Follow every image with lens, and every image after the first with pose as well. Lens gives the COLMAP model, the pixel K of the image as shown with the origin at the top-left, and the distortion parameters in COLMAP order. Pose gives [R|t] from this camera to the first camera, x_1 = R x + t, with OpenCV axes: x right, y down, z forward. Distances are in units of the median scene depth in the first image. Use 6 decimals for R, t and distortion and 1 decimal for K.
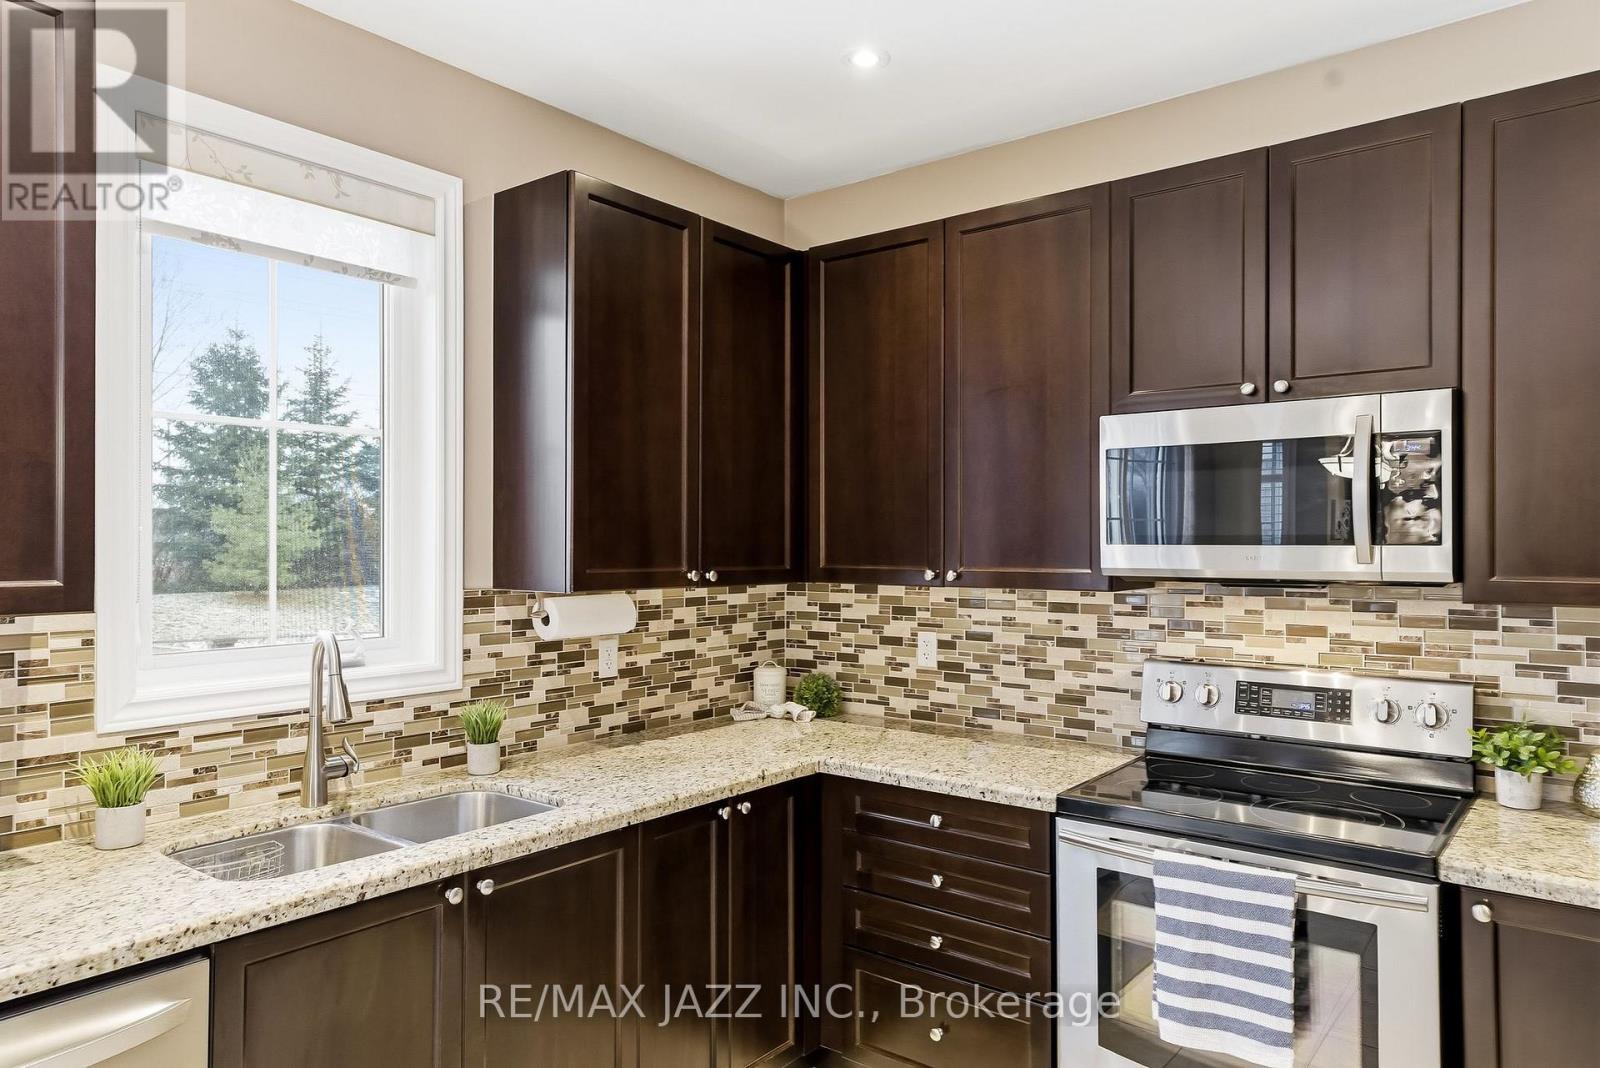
lens RADIAL K [[1047.0, 0, 795.4], [0, 1047.0, 542.3], [0, 0, 1]] dist [0.017060, -0.002038]
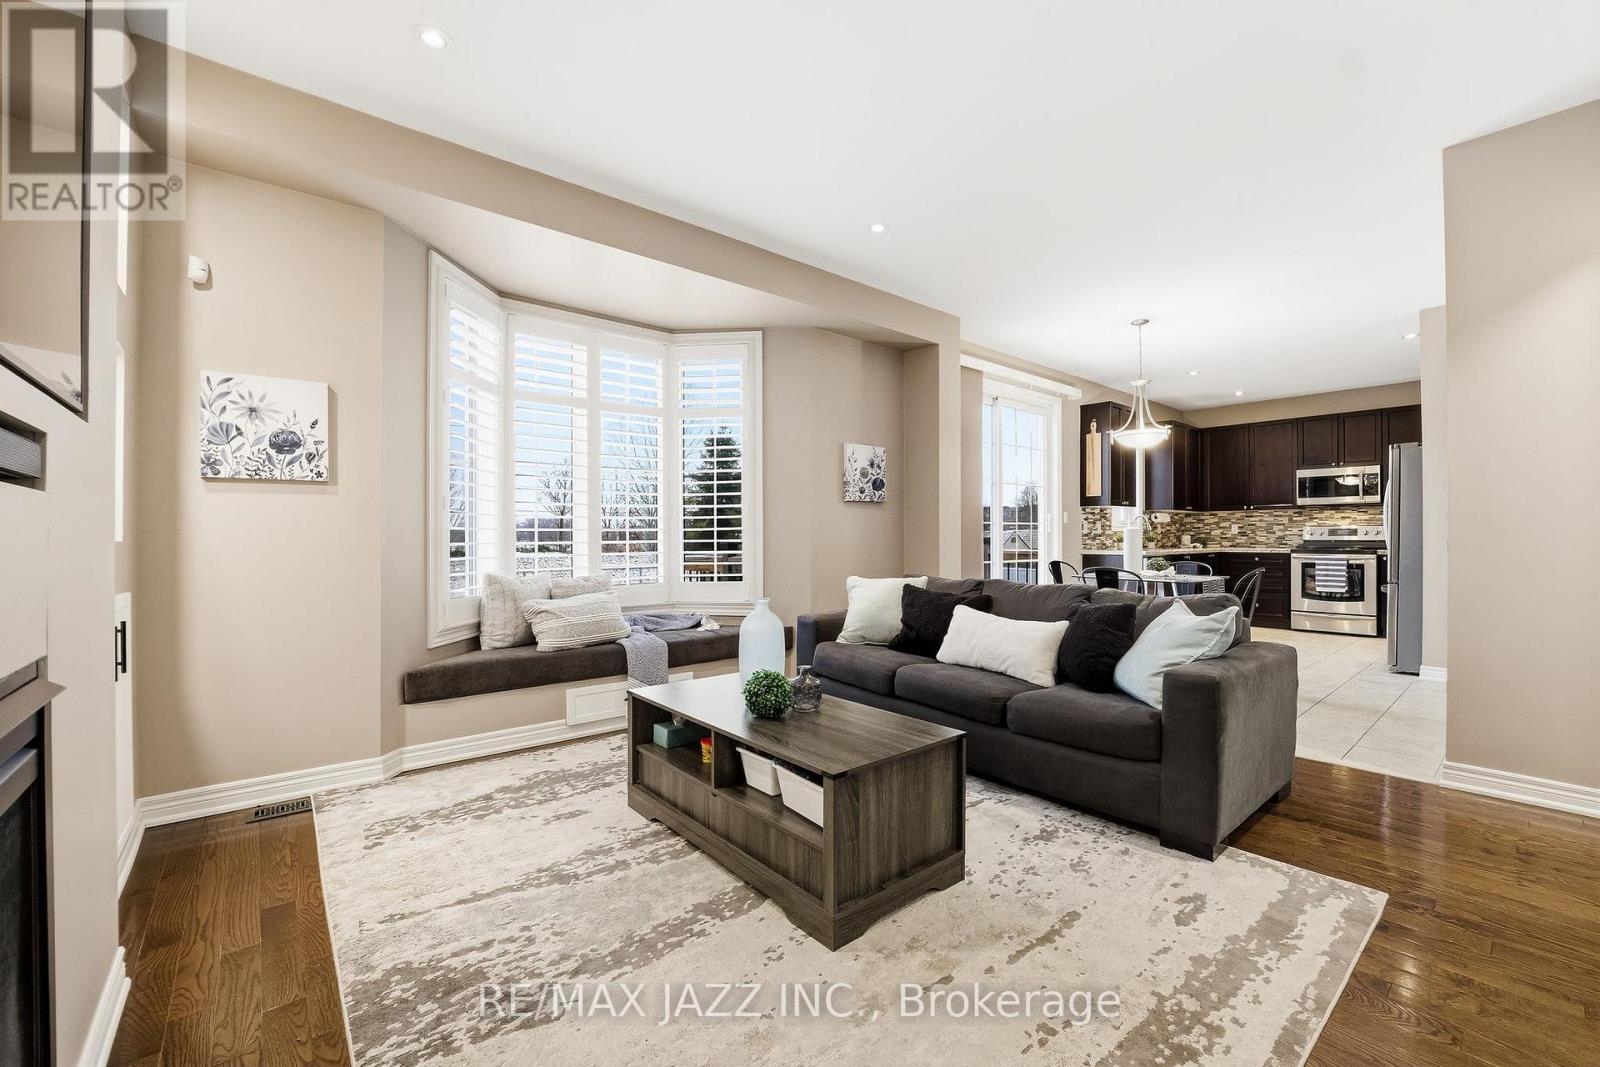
lens RADIAL K [[670.5, 0, 814.1], [0, 670.5, 534.2], [0, 0, 1]] dist [-0.004090, -0.000302]
pose [[0.985352, 0.002288, -0.170518, -1.229783], [-0.003391, 0.999975, -0.006180, 0.175870], [0.170500, 0.006668, 0.985335, -2.139466]]
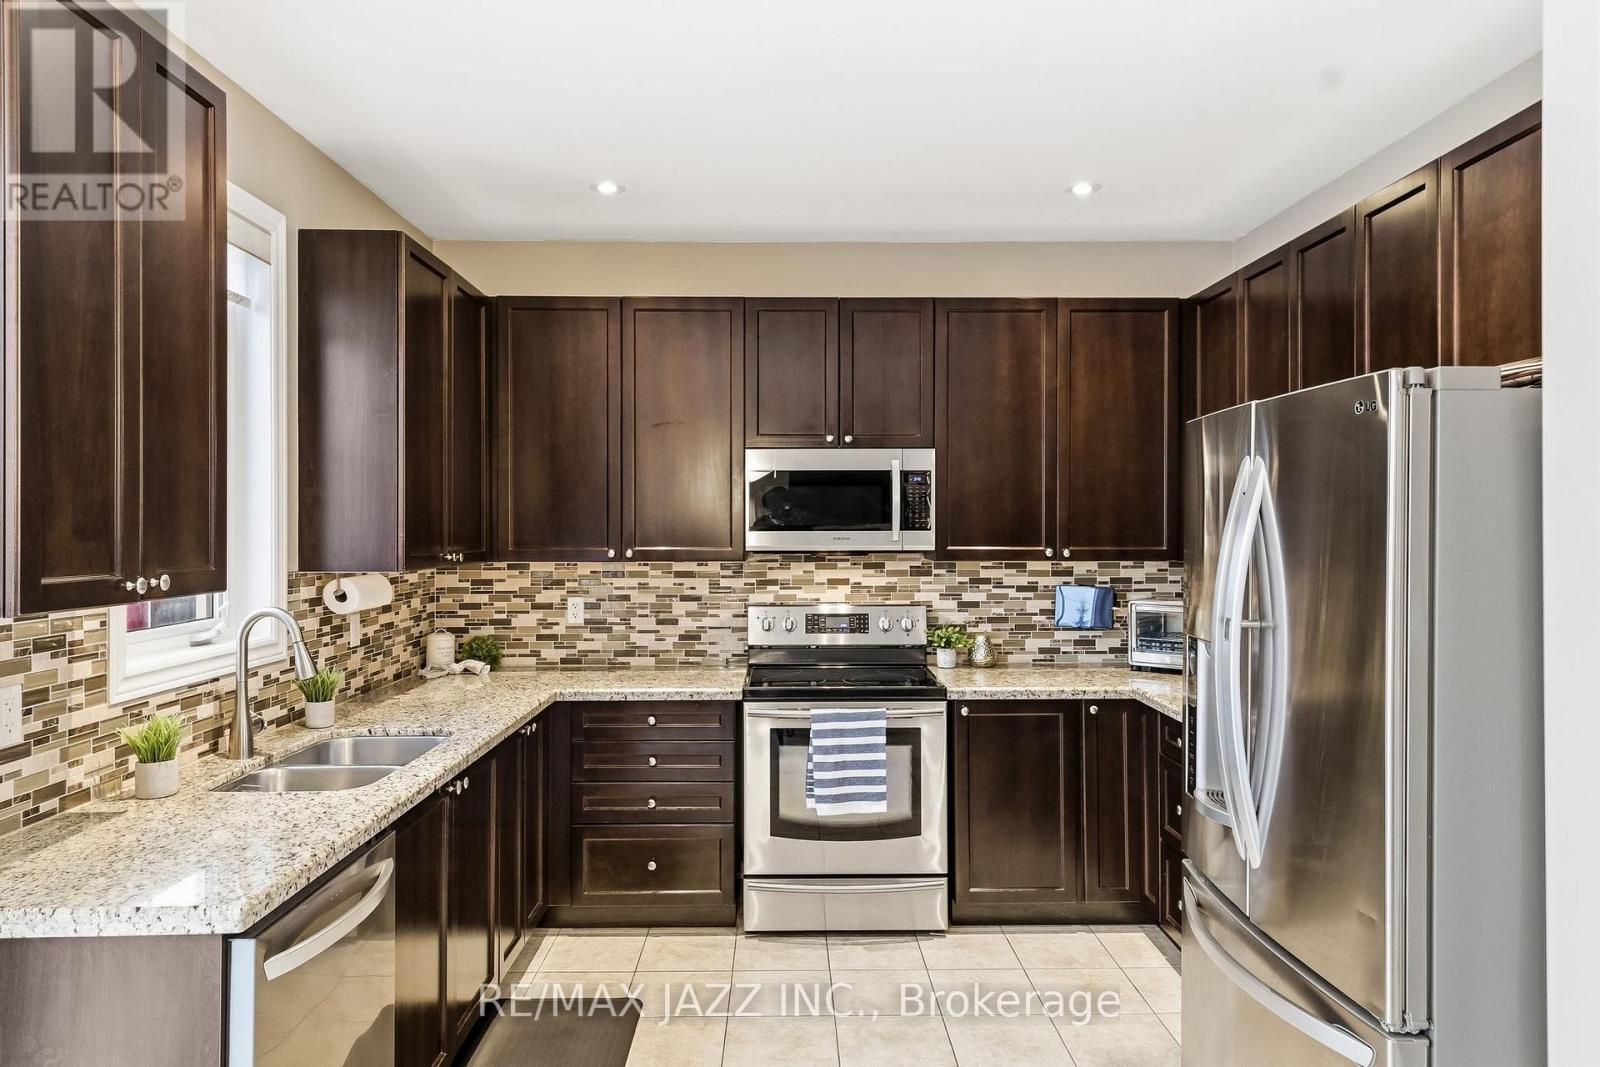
lens RADIAL K [[1047.0, 0, 805.8], [0, 1047.0, 536.9], [0, 0, 1]] dist [0.017060, -0.002038]
pose [[0.771538, -0.008714, 0.636123, -0.604140], [0.001918, 0.999934, 0.011371, -0.006299], [-0.636180, -0.007553, 0.771504, -0.251294]]
